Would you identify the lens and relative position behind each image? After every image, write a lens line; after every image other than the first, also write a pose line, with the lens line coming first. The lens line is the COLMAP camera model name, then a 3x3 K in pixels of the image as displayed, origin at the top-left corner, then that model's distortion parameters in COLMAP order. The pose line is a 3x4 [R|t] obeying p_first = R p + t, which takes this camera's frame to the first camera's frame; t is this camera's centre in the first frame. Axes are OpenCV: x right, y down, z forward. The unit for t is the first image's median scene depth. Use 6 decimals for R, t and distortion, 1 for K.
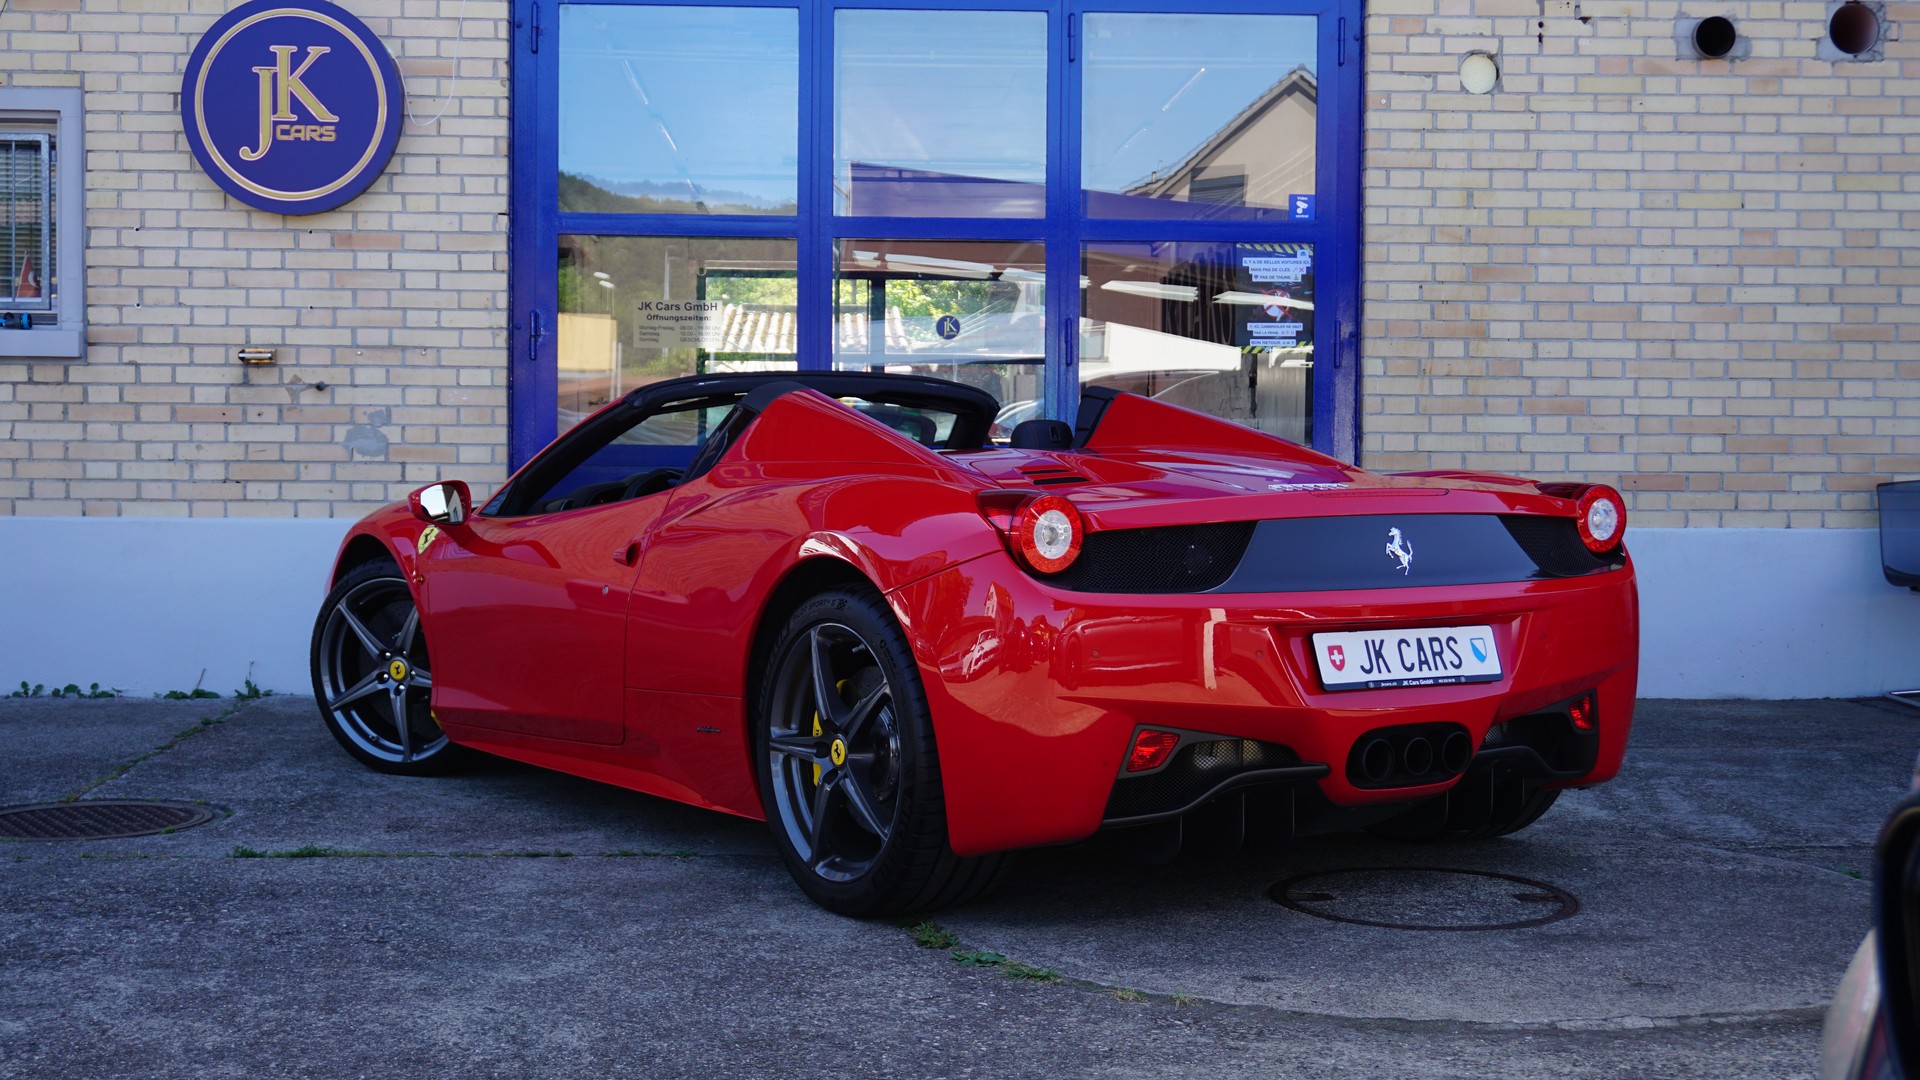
lens RADIAL K [[2574.4, 0, 958.3], [0, 2574.4, 538.6], [0, 0, 1]] dist [-0.003097, 0.002934]
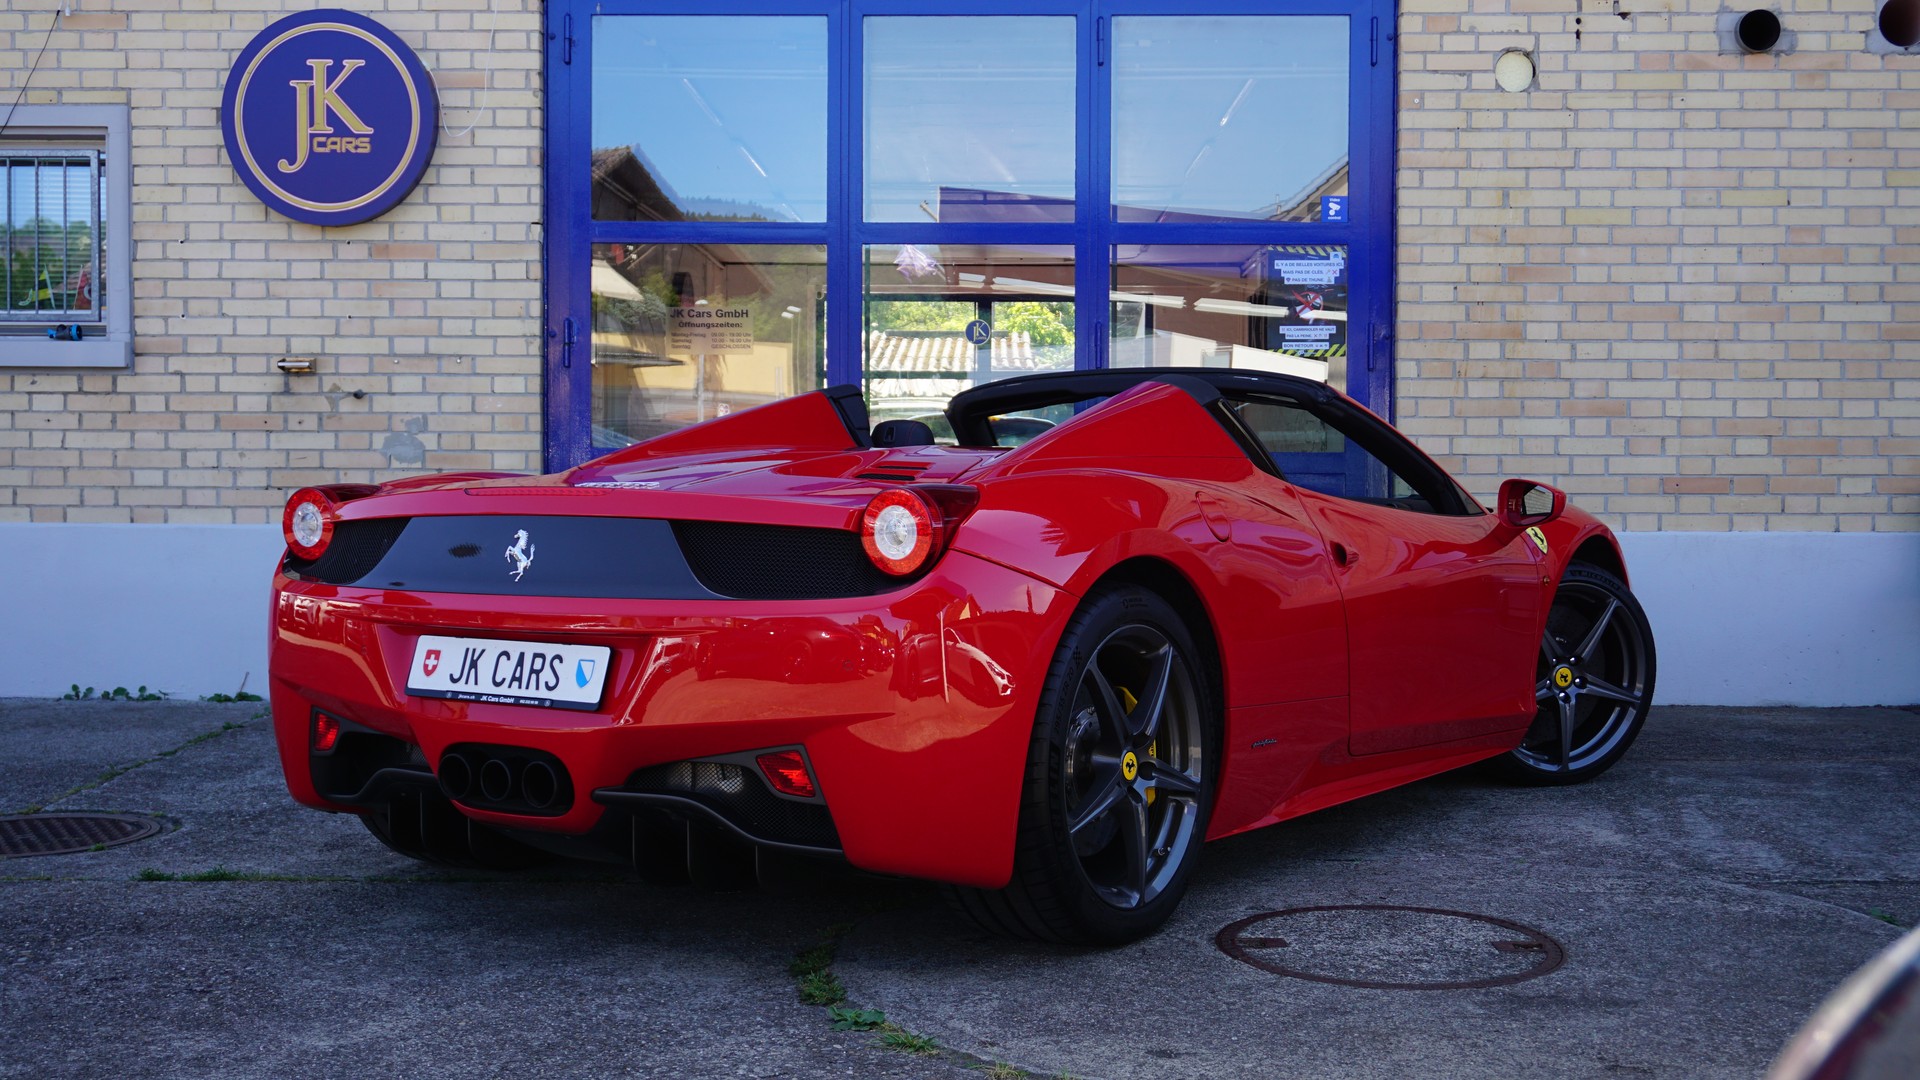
lens RADIAL K [[2281.2, 0, 960.0], [0, 2281.2, 540.0], [0, 0, 1]] dist [-0.001883, -0.004679]
pose [[0.997755, -0.001346, -0.066957, 0.049391], [0.001239, 0.999998, -0.001652, 0.000119], [0.066959, 0.001565, 0.997754, 0.116225]]
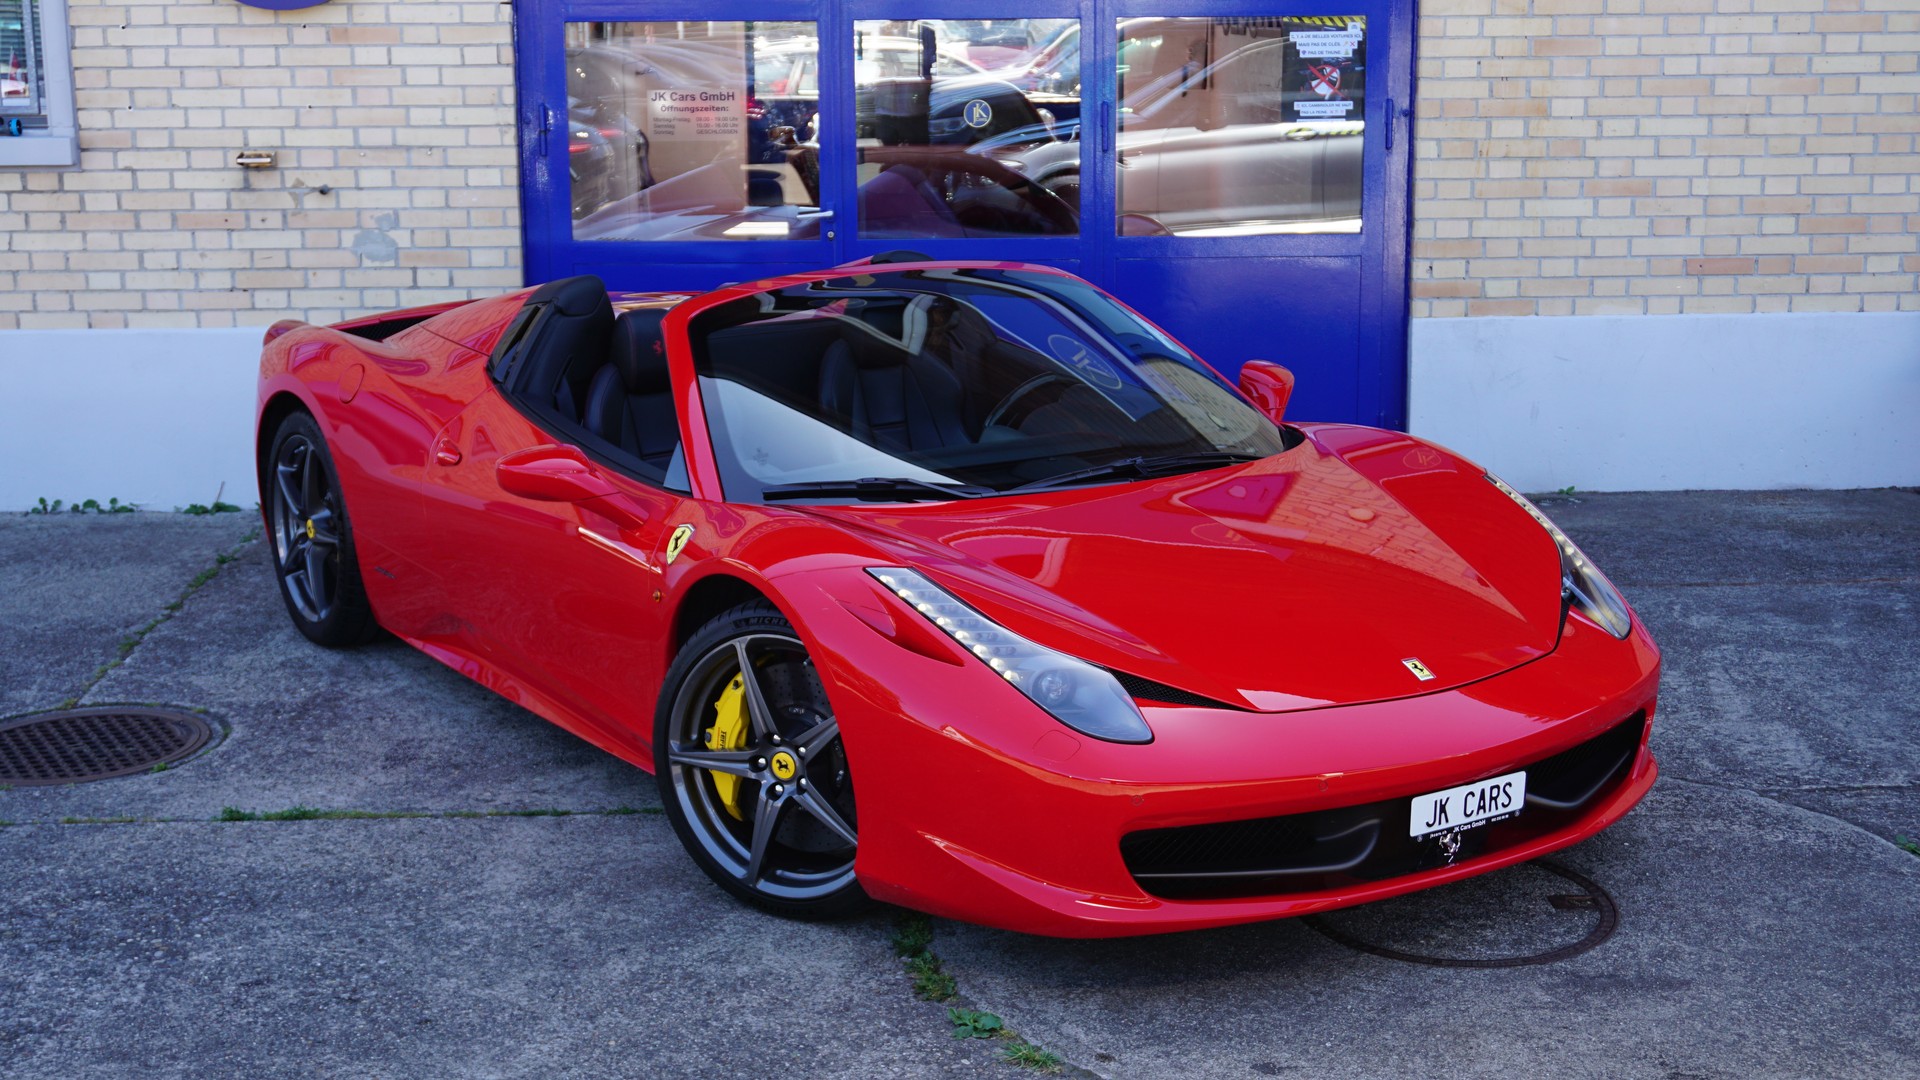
lens RADIAL K [[2509.5, 0, 962.2], [0, 2509.5, 535.5], [0, 0, 1]] dist [0.001121, -0.002950]
pose [[0.999534, -0.008636, -0.029287, 0.016334], [0.013566, 0.984905, 0.172565, -0.090241], [0.027354, -0.172882, 0.984563, 0.062178]]
